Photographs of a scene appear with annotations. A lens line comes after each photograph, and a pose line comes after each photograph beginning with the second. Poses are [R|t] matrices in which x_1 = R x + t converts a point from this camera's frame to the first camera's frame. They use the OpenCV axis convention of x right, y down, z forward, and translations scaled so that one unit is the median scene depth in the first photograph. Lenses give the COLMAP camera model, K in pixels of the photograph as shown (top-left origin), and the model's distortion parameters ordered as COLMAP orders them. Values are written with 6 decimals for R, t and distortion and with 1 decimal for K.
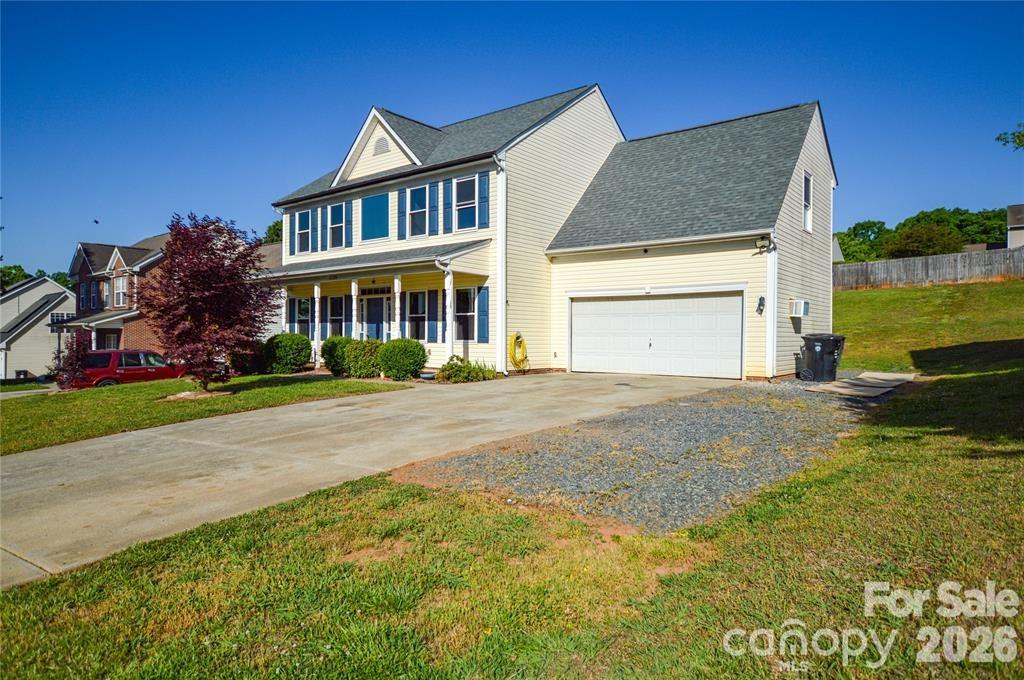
lens RADIAL K [[632.9, 0, 510.4], [0, 632.9, 341.4], [0, 0, 1]] dist [-0.001418, 0.000943]
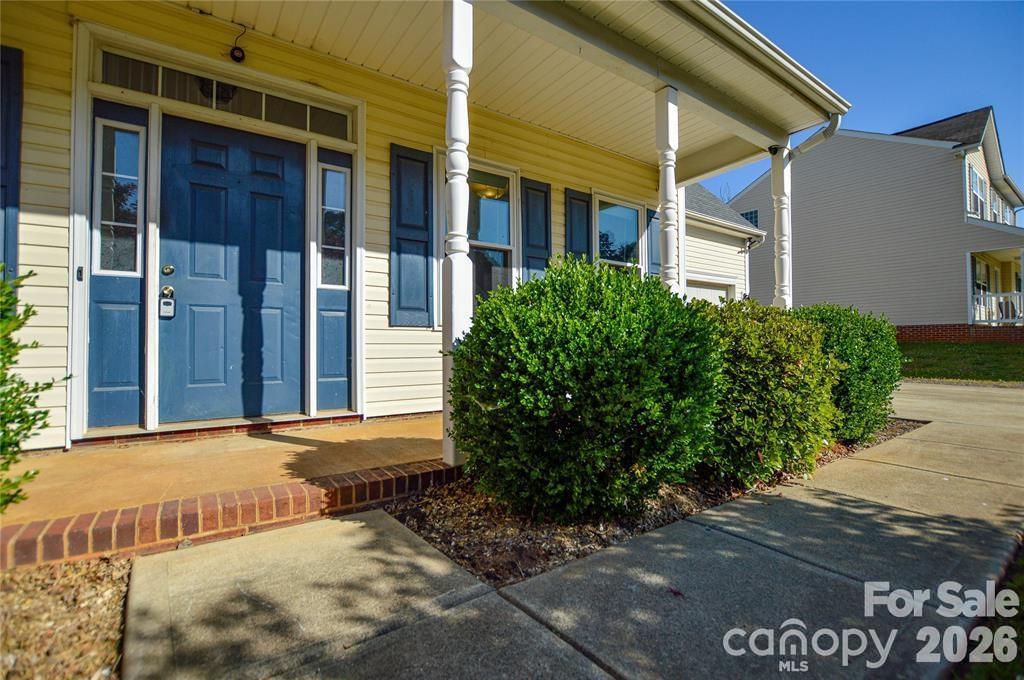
lens RADIAL K [[484.8, 0, 514.5], [0, 484.8, 337.2], [0, 0, 1]] dist [-0.005718, -0.000094]
pose [[0.267759, 0.018687, 0.963305, -0.396881], [0.012838, 0.999654, -0.022961, 0.011328], [-0.963400, 0.018515, 0.267426, 0.974189]]
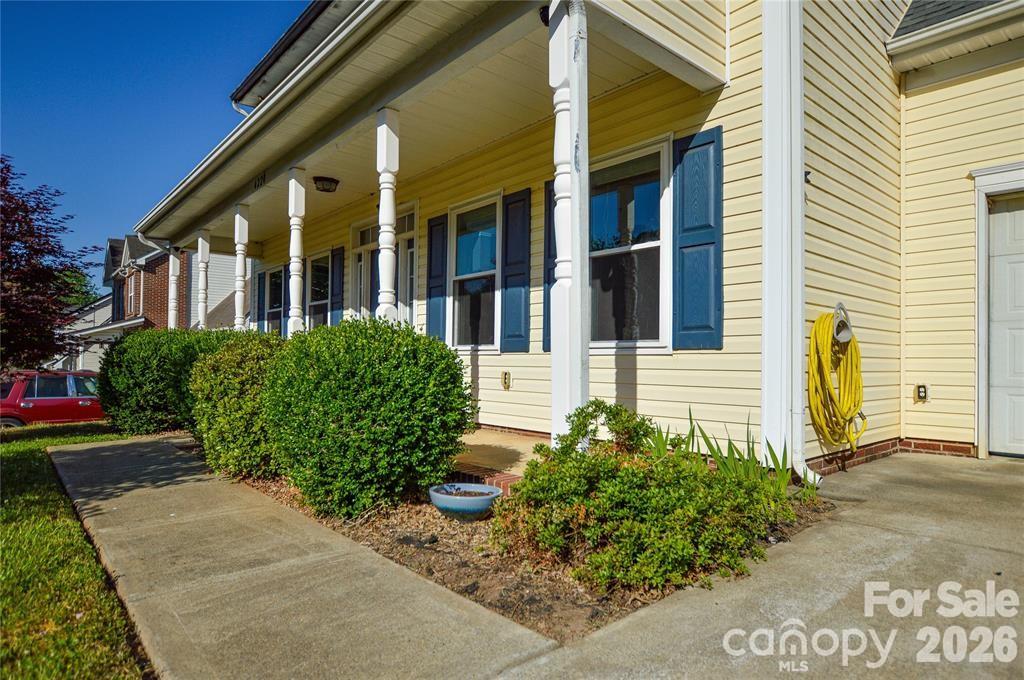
lens RADIAL K [[585.6, 0, 510.7], [0, 585.6, 348.6], [0, 0, 1]] dist [-0.020198, -0.000663]
pose [[0.983274, -0.000775, -0.182129, -0.072480], [-0.004442, 0.999591, -0.028234, 0.008752], [0.182077, 0.028570, 0.982869, 0.726909]]
